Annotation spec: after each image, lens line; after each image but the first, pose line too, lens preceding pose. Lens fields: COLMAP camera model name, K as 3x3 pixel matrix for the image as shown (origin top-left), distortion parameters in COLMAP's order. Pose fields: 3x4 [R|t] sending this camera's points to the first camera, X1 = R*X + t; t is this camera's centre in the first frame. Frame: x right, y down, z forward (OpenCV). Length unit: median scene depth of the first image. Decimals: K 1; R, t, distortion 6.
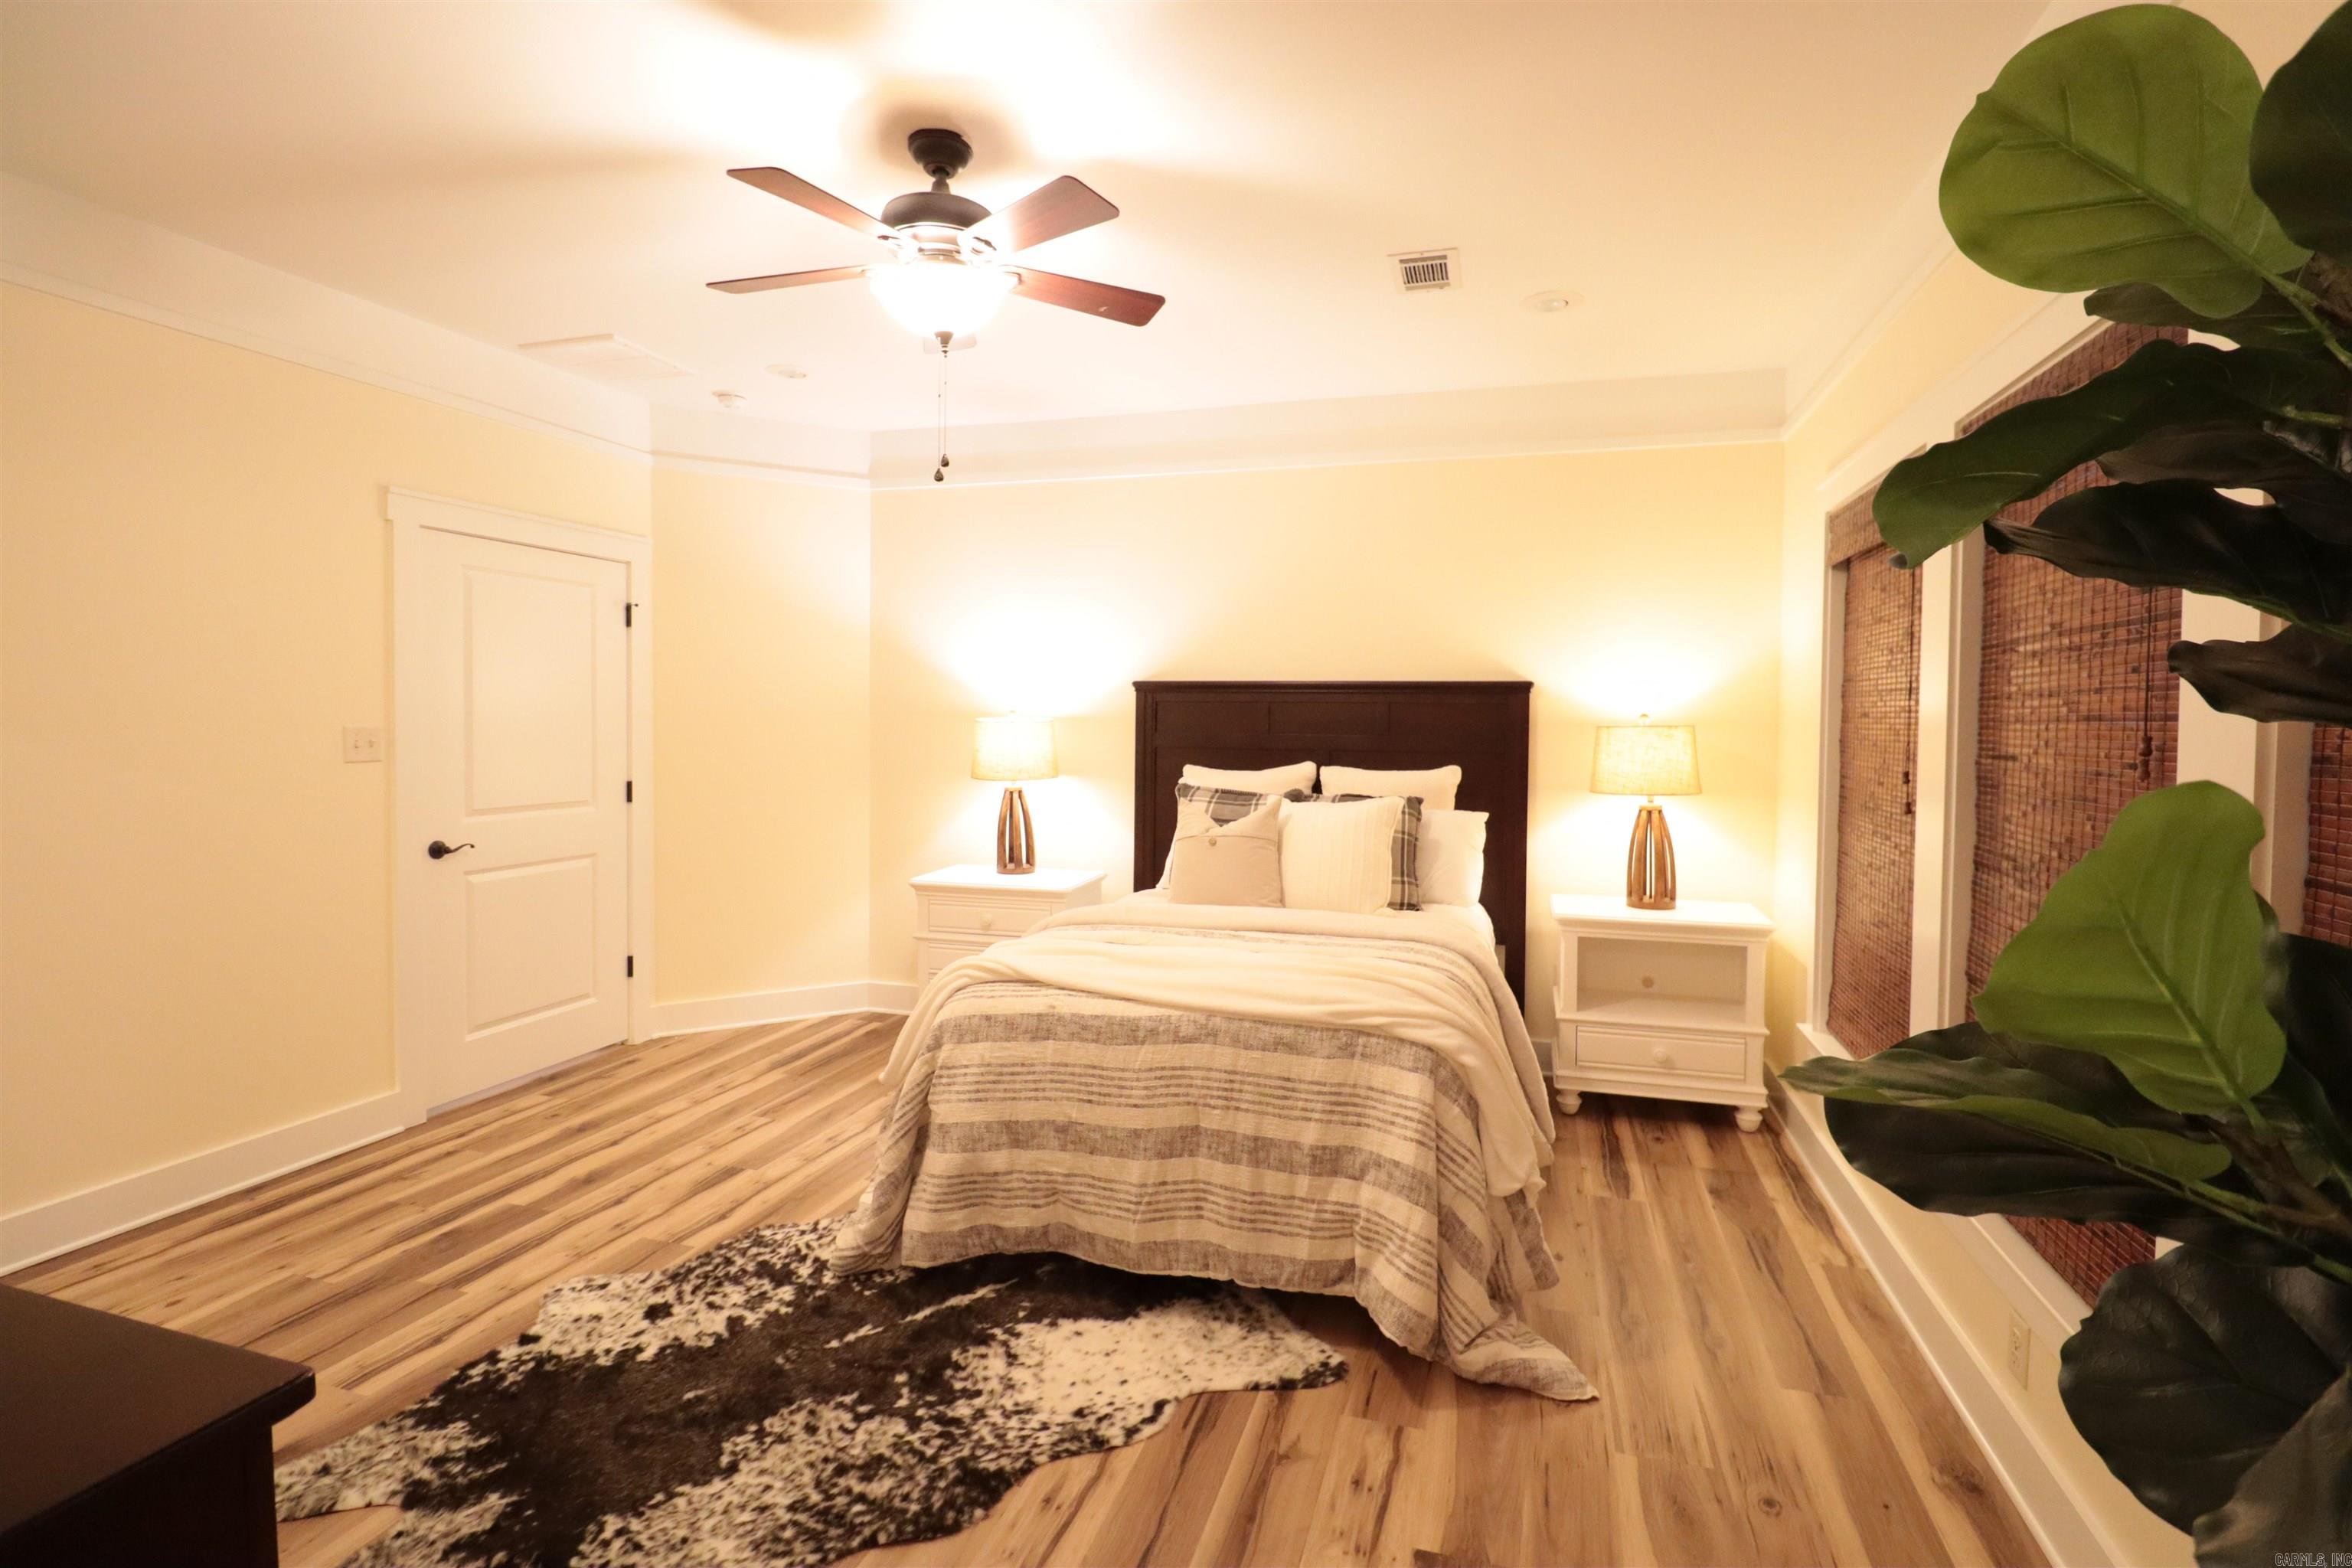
lens RADIAL K [[1089.0, 0, 1206.0], [0, 1089.0, 747.4], [0, 0, 1]] dist [-0.001074, -0.012680]
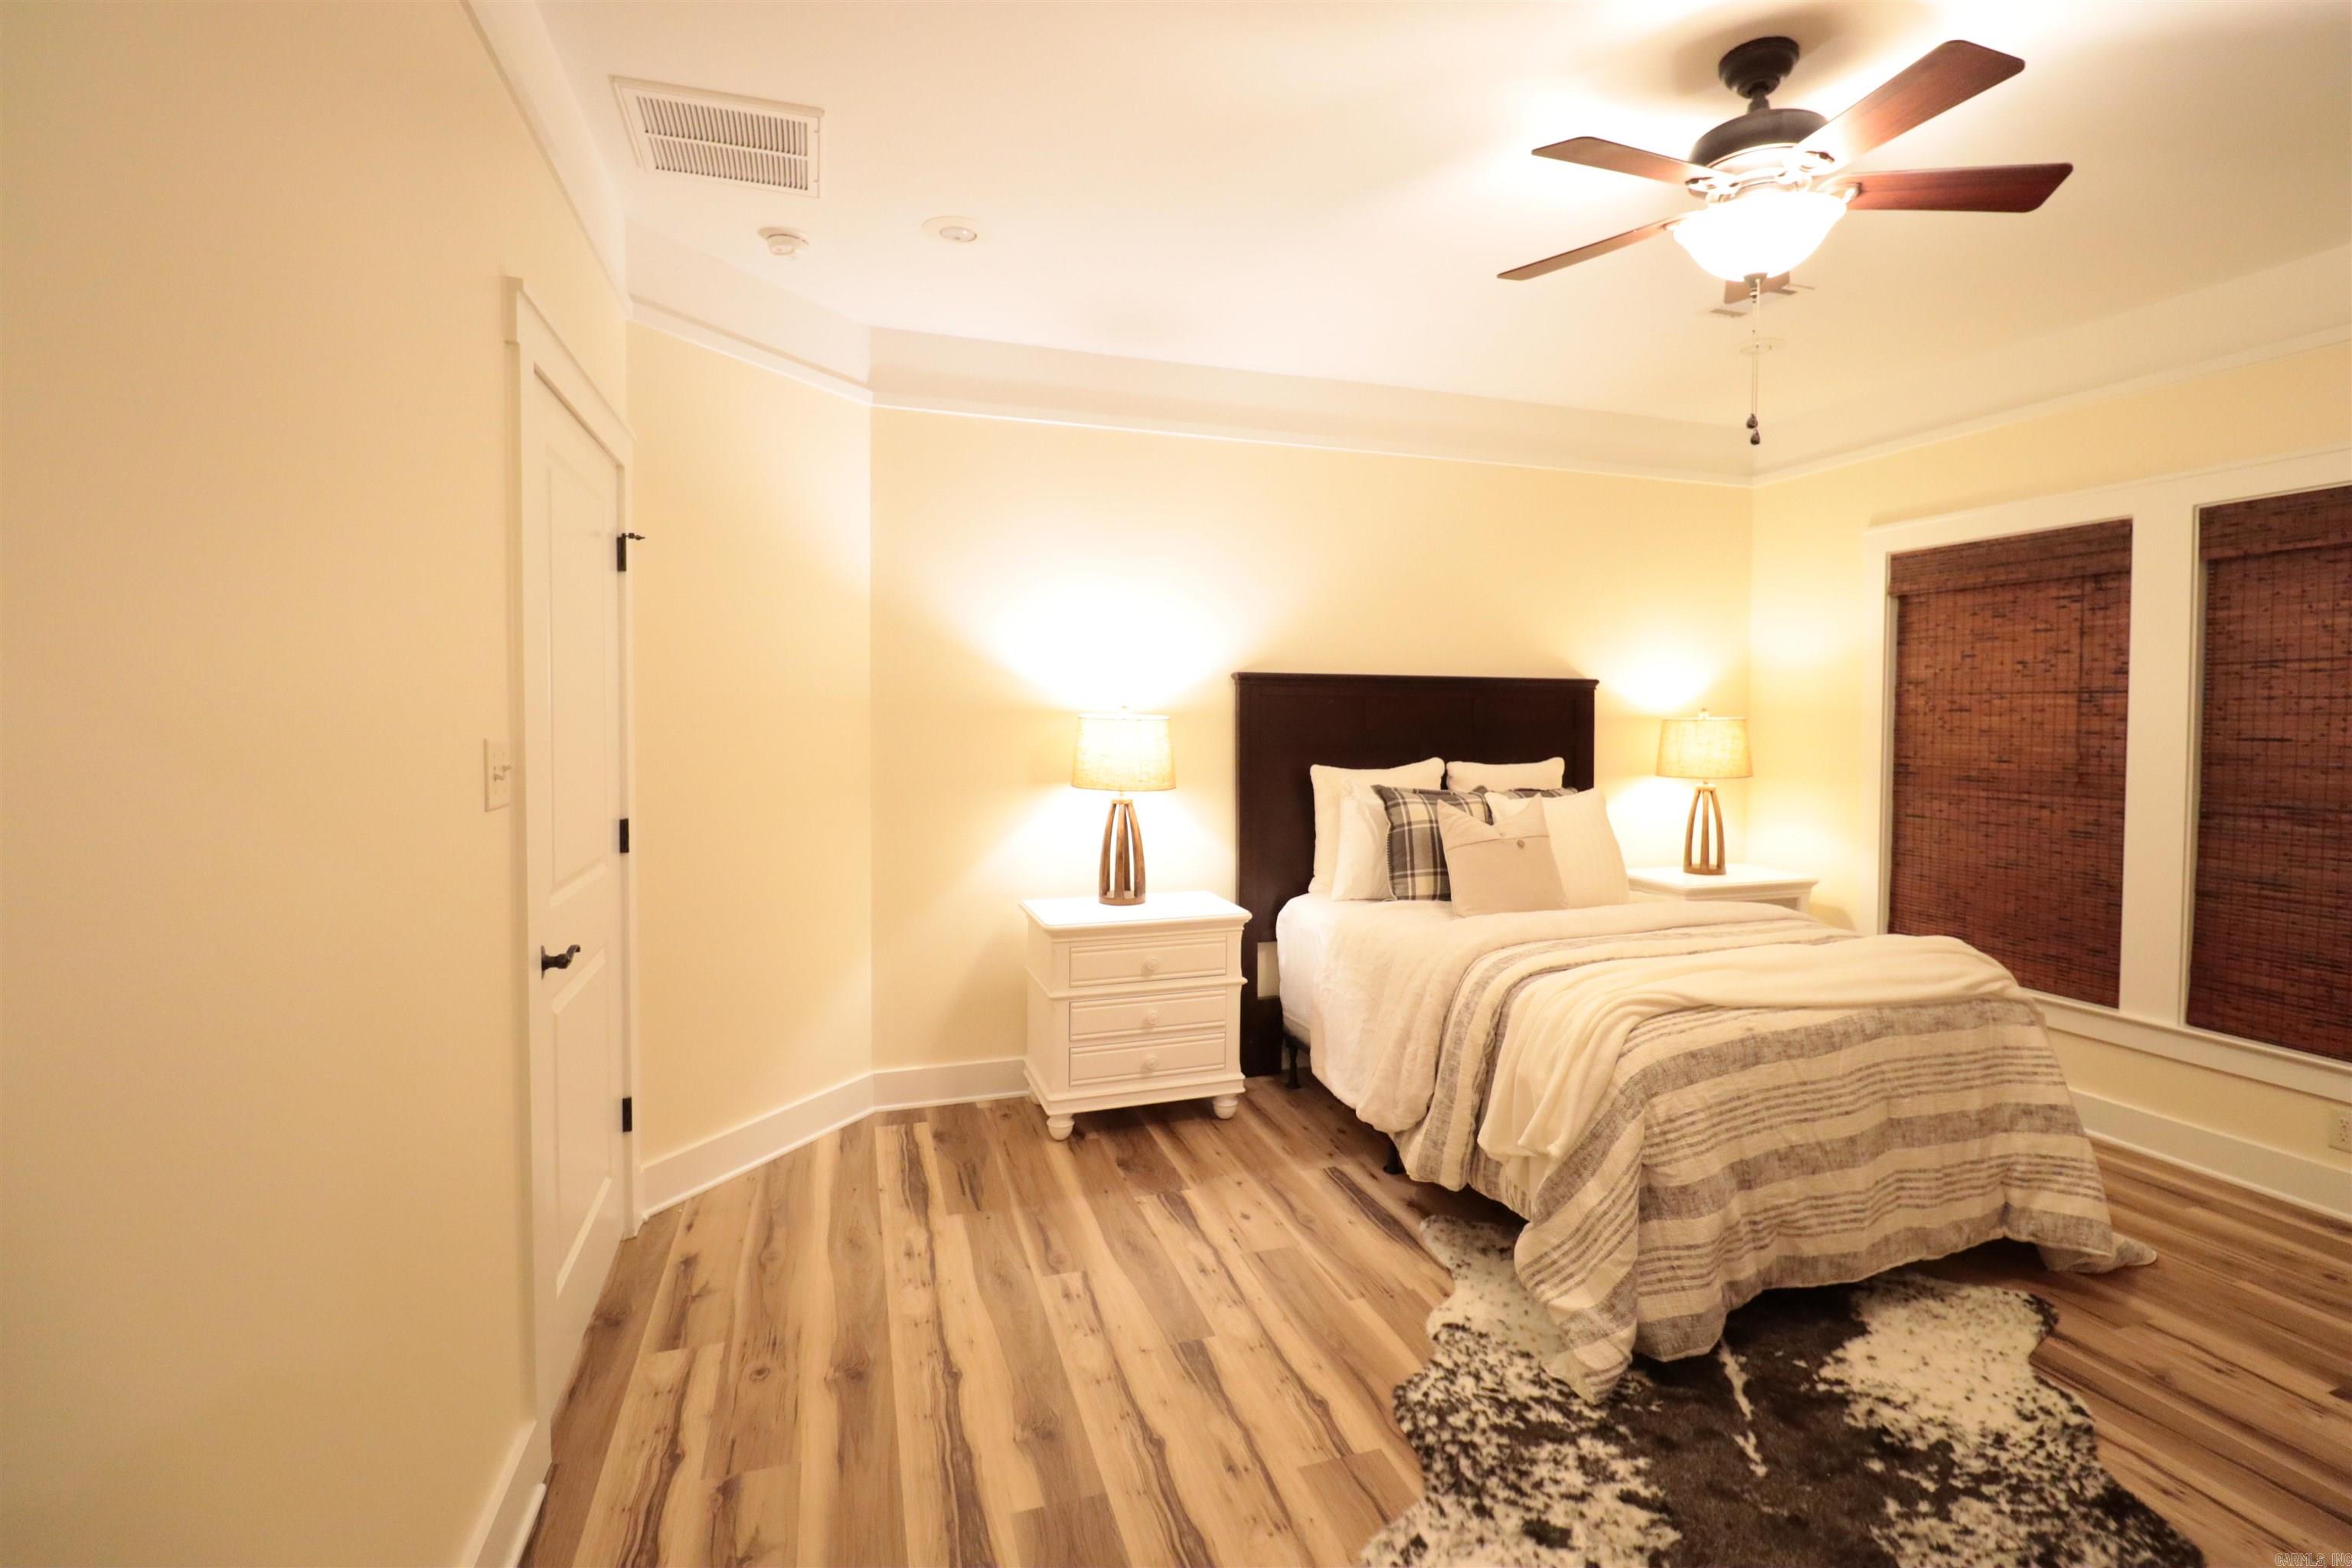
lens RADIAL K [[1089.0, 0, 1205.9], [0, 1089.0, 751.0], [0, 0, 1]] dist [-0.001074, -0.012680]
pose [[0.820695, -0.023640, 0.570878, -1.059830], [0.017997, 0.999718, 0.015525, -0.020533], [-0.571084, -0.002467, 0.820888, 0.516943]]
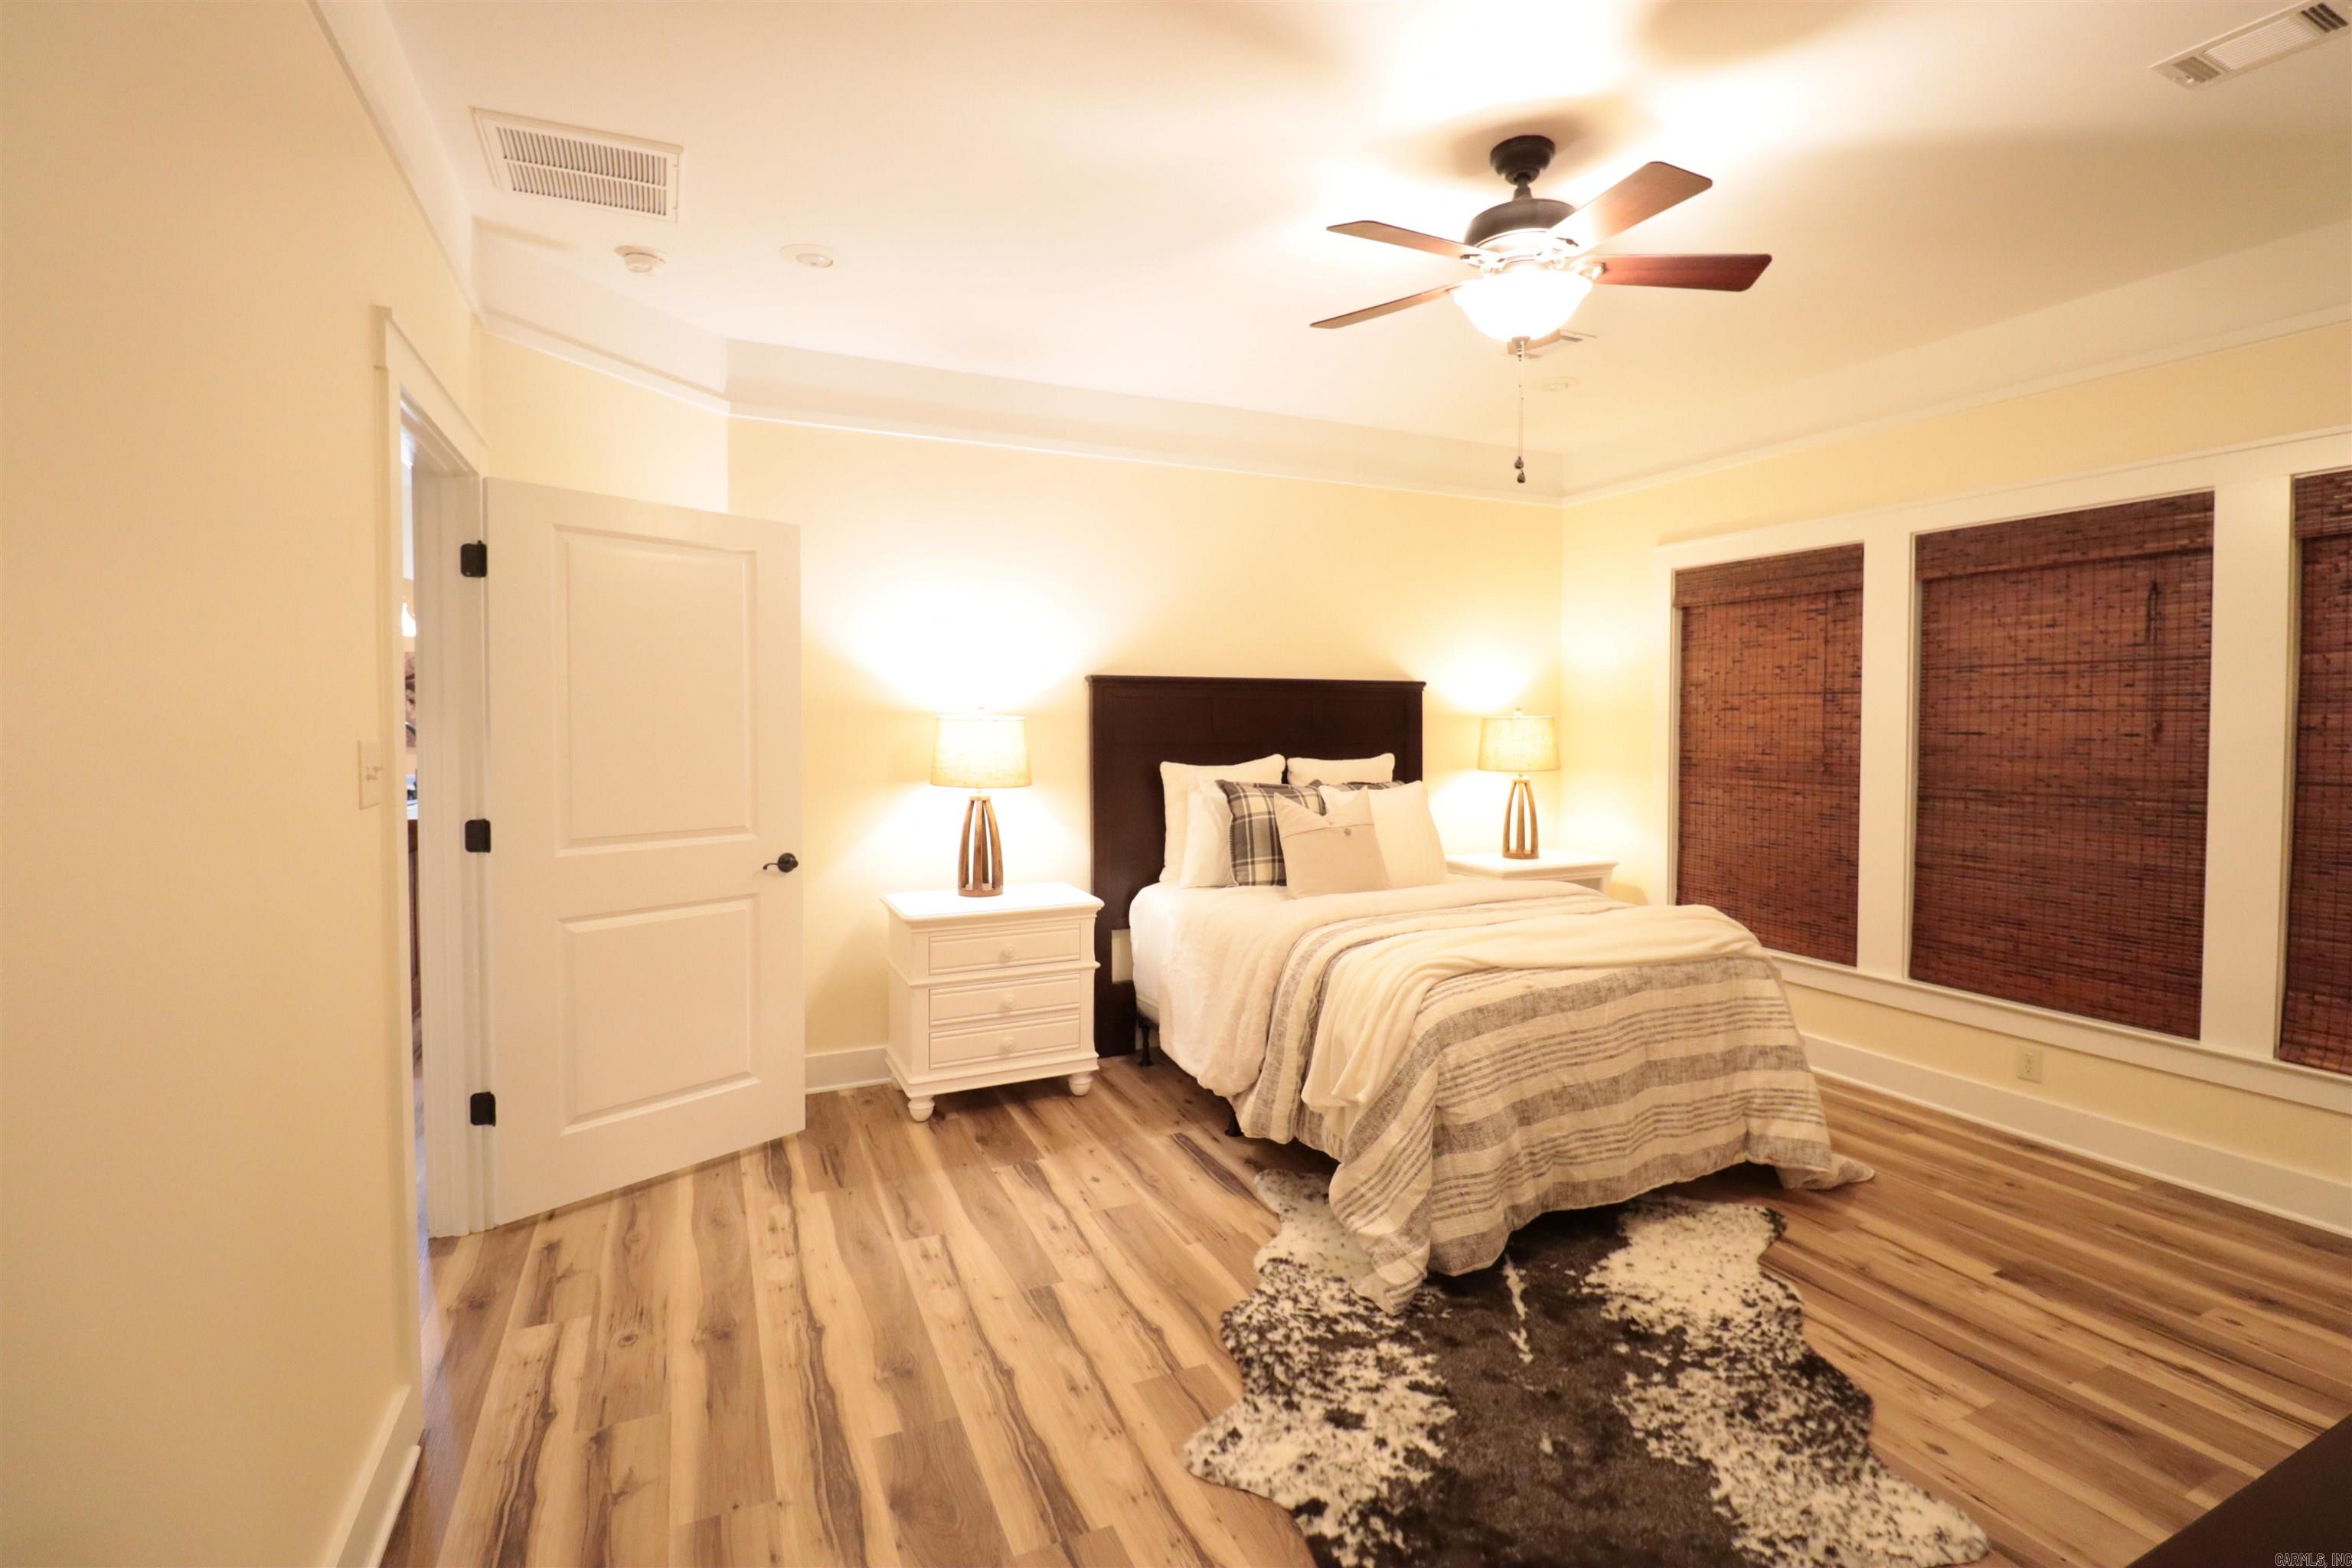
lens RADIAL K [[1089.0, 0, 1203.2], [0, 1089.0, 748.6], [0, 0, 1]] dist [-0.001074, -0.012680]
pose [[0.749372, -0.027860, 0.661563, -1.097239], [0.022920, 0.999607, 0.016134, -0.019261], [-0.661753, 0.003072, 0.749716, 0.420390]]
